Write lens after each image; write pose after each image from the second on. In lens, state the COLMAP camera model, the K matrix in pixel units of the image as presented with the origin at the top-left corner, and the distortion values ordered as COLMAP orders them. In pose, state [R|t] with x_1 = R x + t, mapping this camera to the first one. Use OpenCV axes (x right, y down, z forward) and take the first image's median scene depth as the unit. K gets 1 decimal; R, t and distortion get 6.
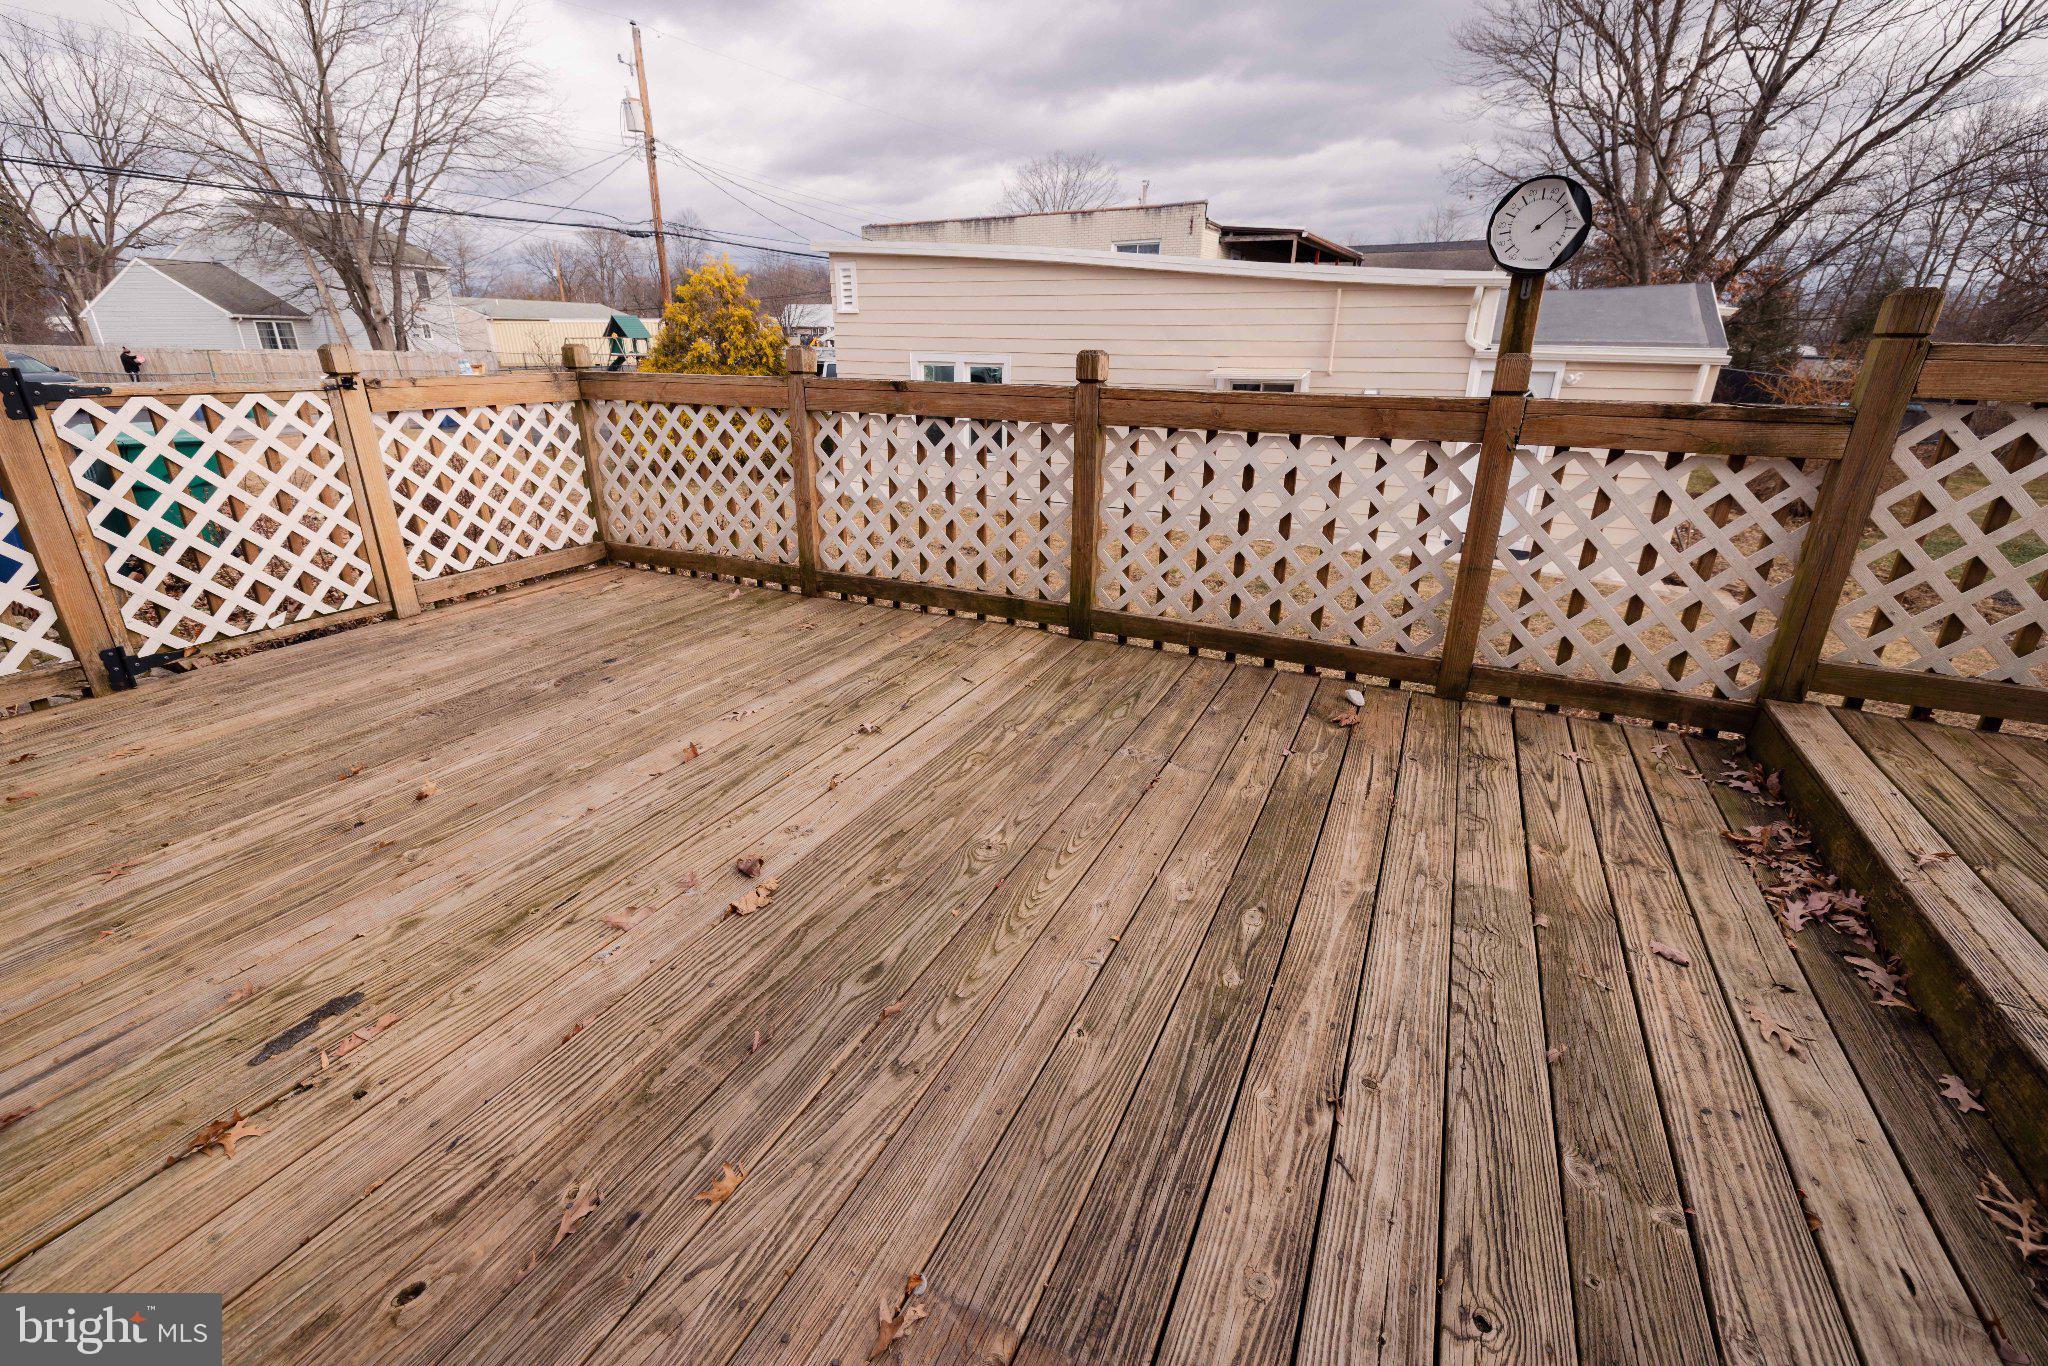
lens RADIAL K [[867.4, 0, 1028.2], [0, 867.4, 652.9], [0, 0, 1]] dist [0.008430, 0.000473]
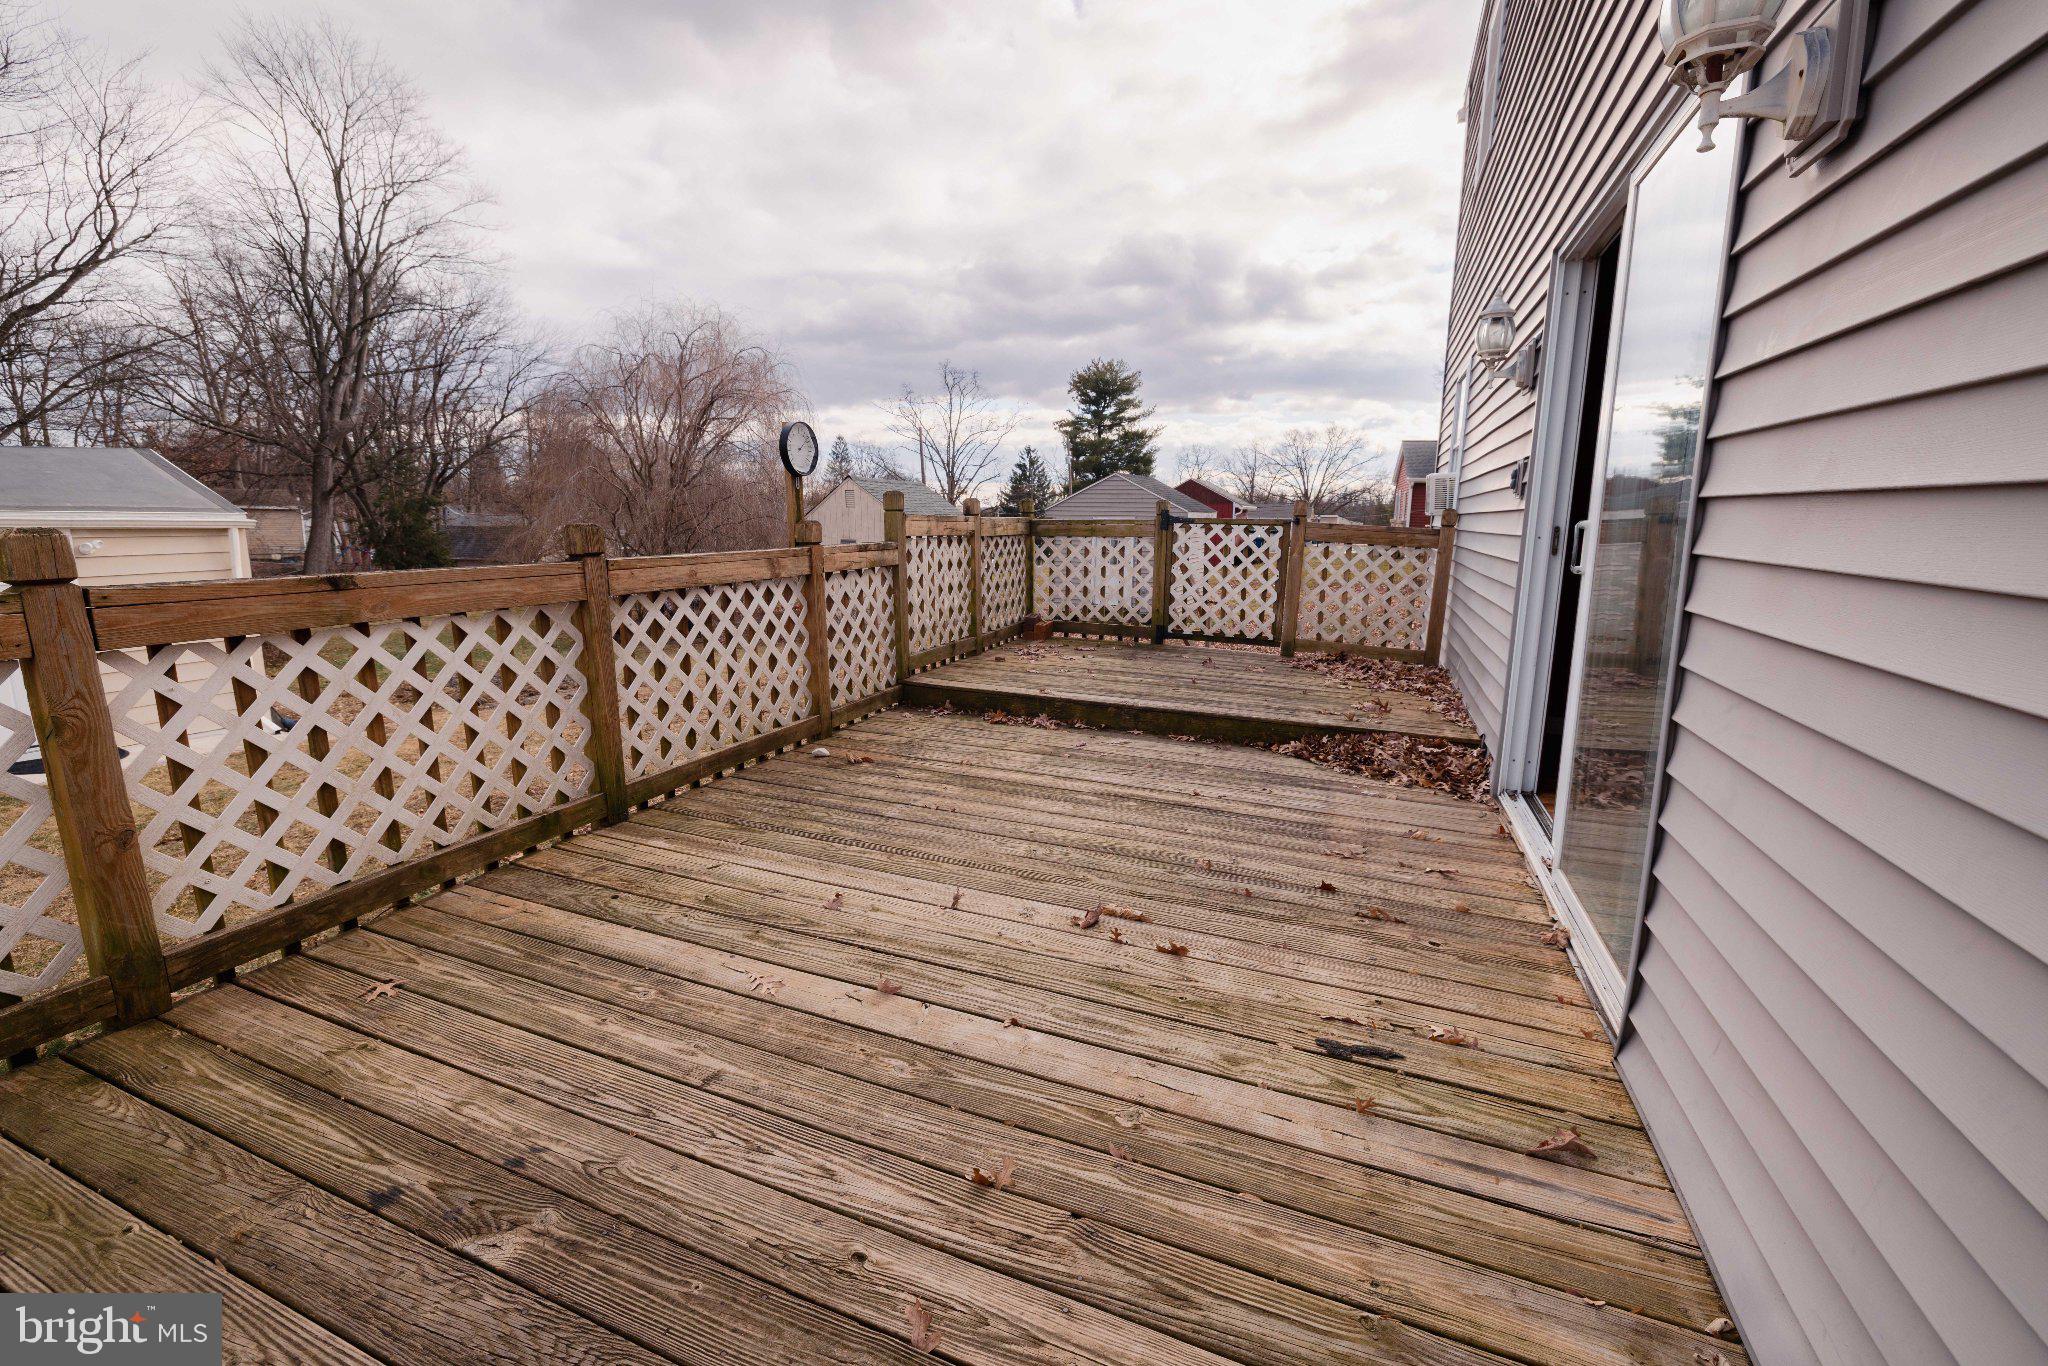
lens RADIAL K [[867.4, 0, 1028.2], [0, 867.4, 652.9], [0, 0, 1]] dist [0.008430, 0.000473]
pose [[-0.095890, -0.158037, 0.982766, -1.102171], [0.332472, 0.925528, 0.181272, -0.264896], [-0.938226, 0.344124, -0.036206, 0.755754]]
